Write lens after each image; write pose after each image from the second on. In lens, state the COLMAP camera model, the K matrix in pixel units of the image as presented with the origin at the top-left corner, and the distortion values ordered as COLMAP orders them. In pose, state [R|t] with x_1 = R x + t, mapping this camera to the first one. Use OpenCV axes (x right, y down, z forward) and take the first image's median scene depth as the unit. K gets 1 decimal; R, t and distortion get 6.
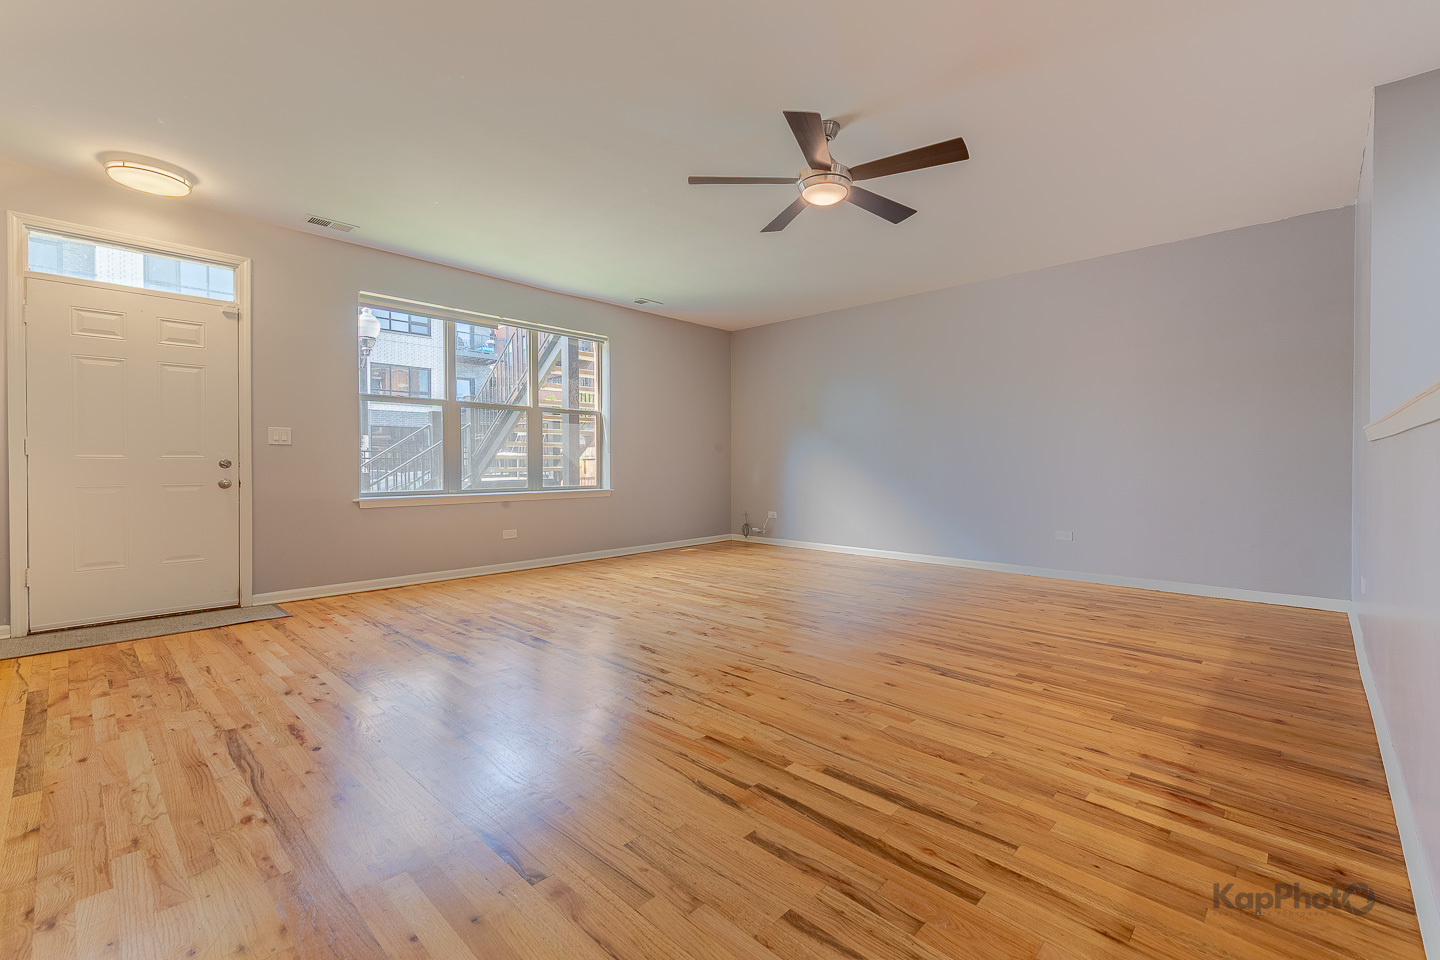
lens RADIAL K [[562.2, 0, 718.2], [0, 562.2, 469.7], [0, 0, 1]] dist [0.003478, -0.000649]
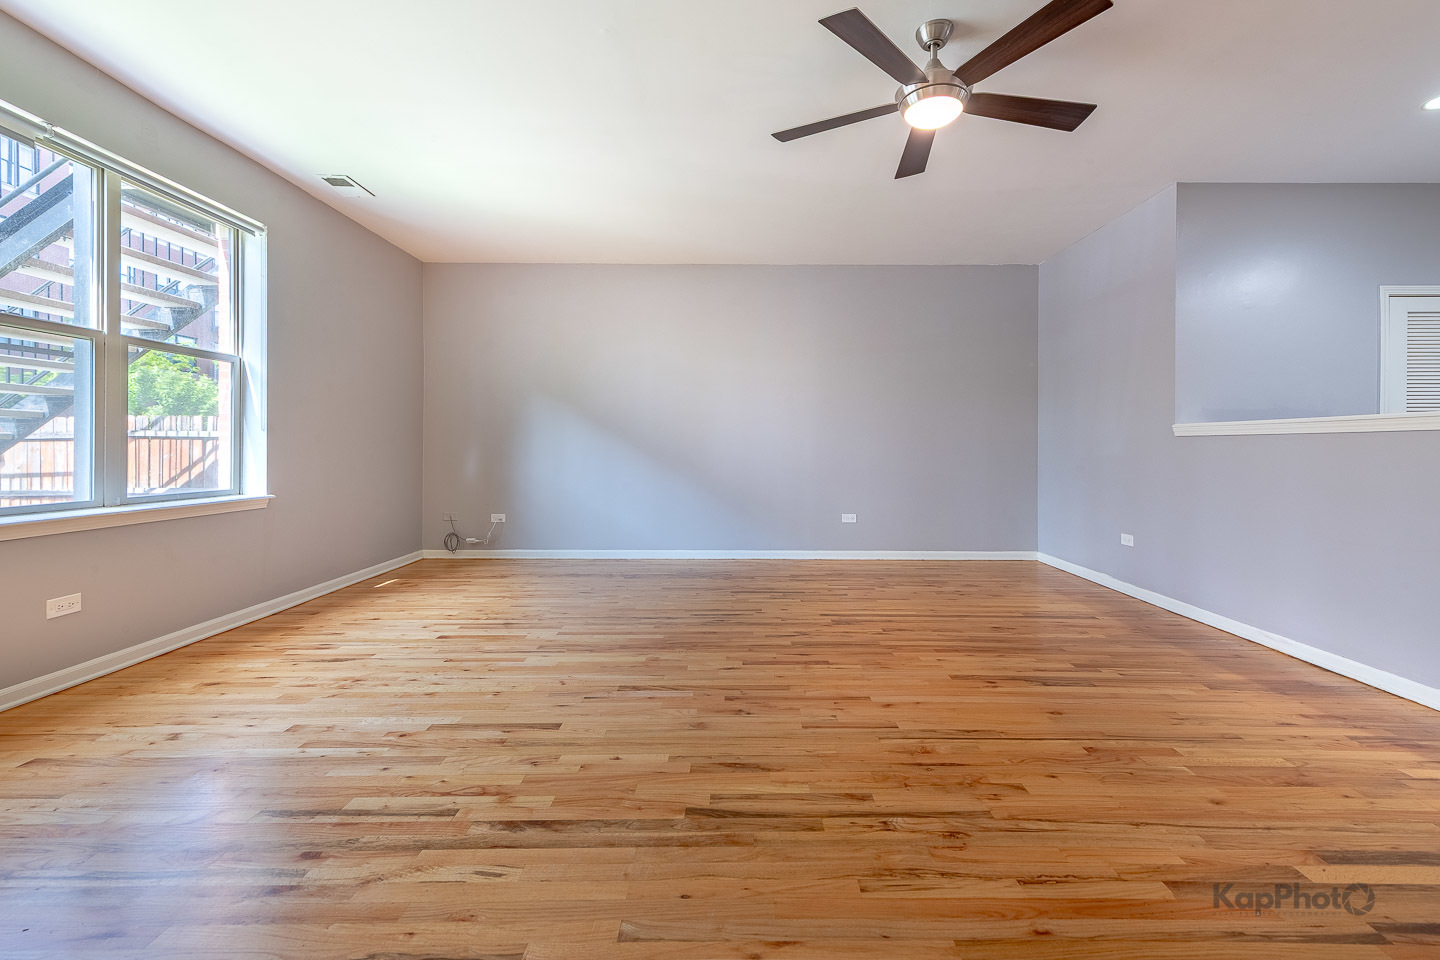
lens RADIAL K [[600.9, 0, 669.5], [0, 600.9, 436.3], [0, 0, 1]] dist [0.000808, -0.000573]
pose [[0.754319, 0.018134, 0.656258, -0.698138], [0.004293, 0.999461, -0.032553, -0.004222], [-0.656494, 0.027372, 0.753834, 0.664779]]
